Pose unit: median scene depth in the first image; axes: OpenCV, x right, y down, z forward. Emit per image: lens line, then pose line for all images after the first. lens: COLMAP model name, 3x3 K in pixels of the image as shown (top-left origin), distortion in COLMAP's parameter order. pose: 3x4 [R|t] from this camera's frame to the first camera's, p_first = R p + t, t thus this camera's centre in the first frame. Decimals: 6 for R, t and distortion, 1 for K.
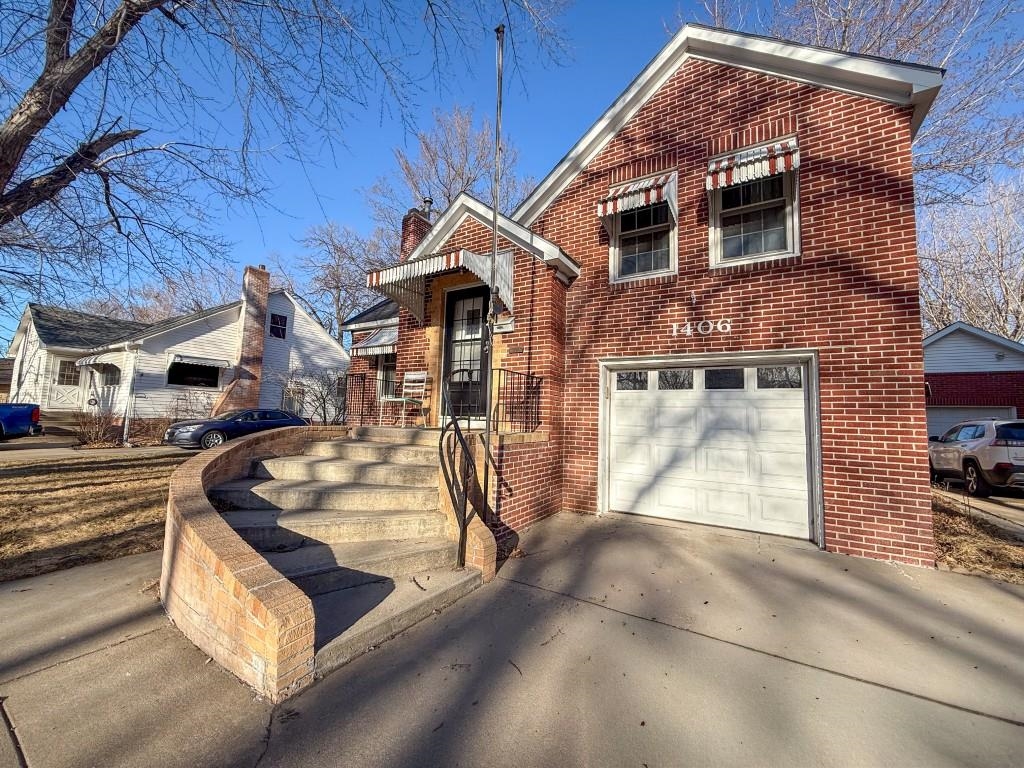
lens RADIAL K [[408.1, 0, 514.4], [0, 408.1, 381.4], [0, 0, 1]] dist [0.000295, 0.000498]
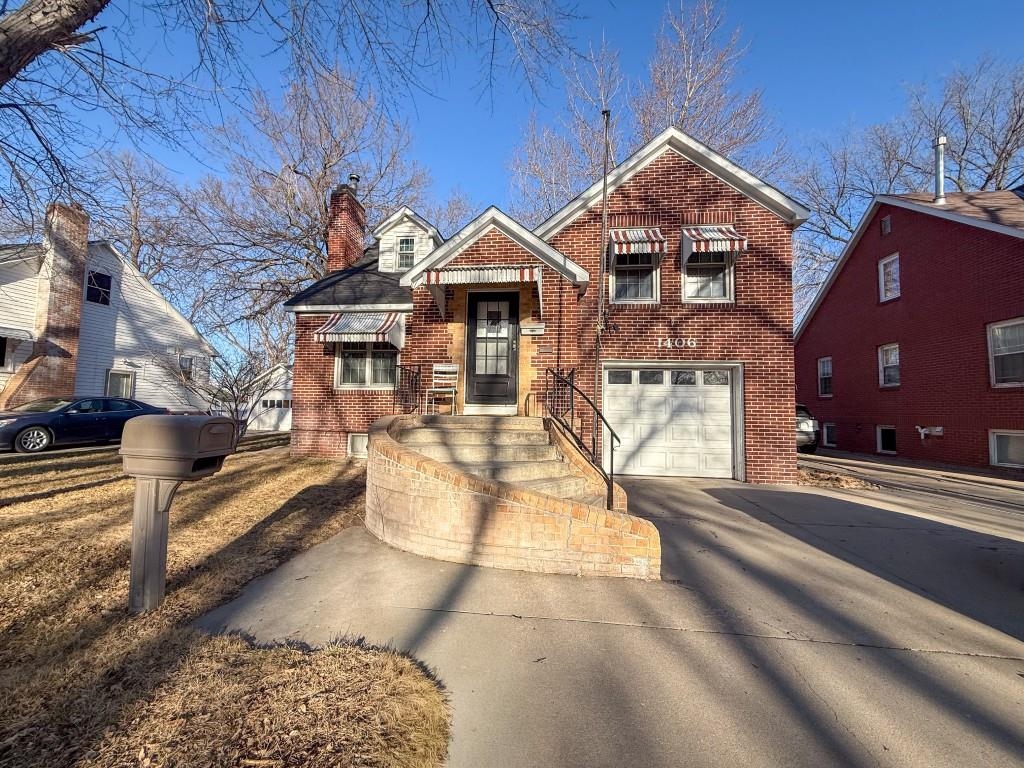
lens RADIAL K [[408.1, 0, 513.5], [0, 408.1, 382.4], [0, 0, 1]] dist [0.000295, 0.000498]
pose [[0.904922, 0.013374, 0.425366, -0.615974], [-0.028942, 0.999126, 0.030158, -0.014465], [-0.424591, -0.039602, 0.904519, -0.072288]]
